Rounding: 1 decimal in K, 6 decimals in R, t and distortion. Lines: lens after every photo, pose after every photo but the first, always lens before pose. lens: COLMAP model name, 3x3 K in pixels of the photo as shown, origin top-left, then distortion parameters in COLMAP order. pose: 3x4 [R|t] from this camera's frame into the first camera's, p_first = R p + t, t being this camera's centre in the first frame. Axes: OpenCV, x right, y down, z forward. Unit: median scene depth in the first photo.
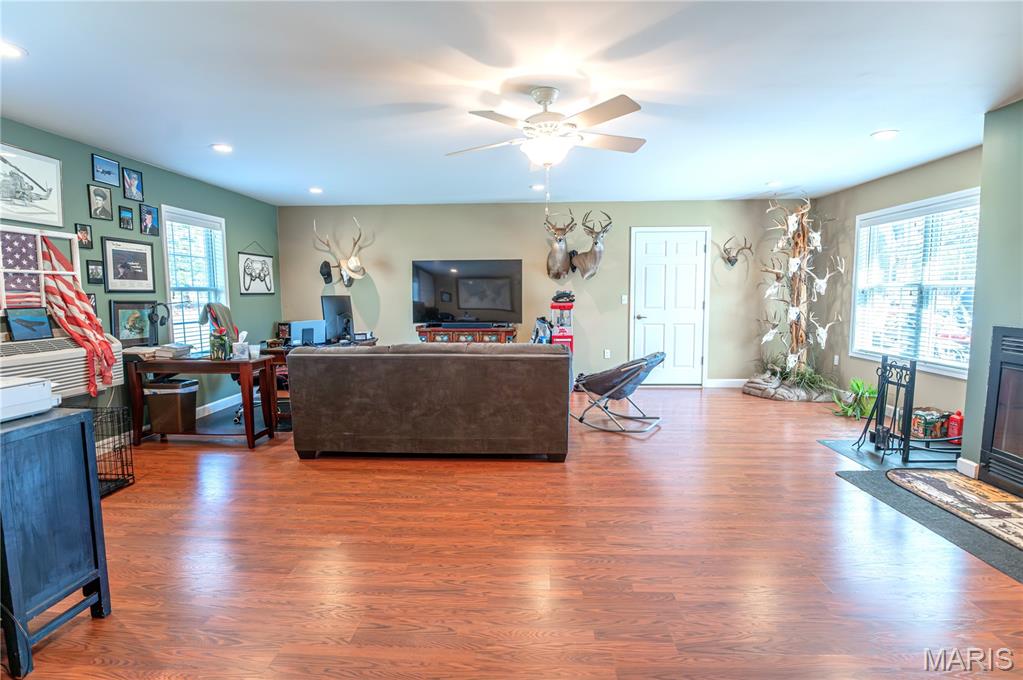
lens RADIAL K [[489.2, 0, 514.0], [0, 489.2, 345.6], [0, 0, 1]] dist [-0.020258, -0.004059]
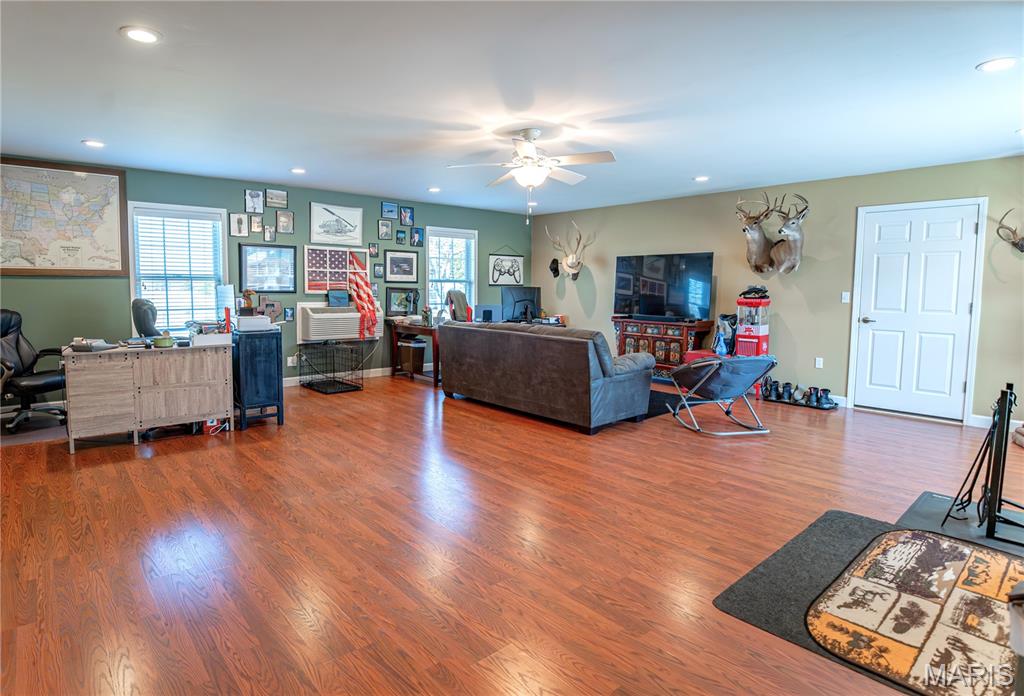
lens RADIAL K [[547.3, 0, 507.2], [0, 547.3, 337.9], [0, 0, 1]] dist [-0.024407, -0.002375]
pose [[0.697496, 0.078011, -0.712330, 0.823381], [-0.088822, 0.995803, 0.022084, 0.003093], [0.711063, 0.047867, 0.701497, -0.033357]]
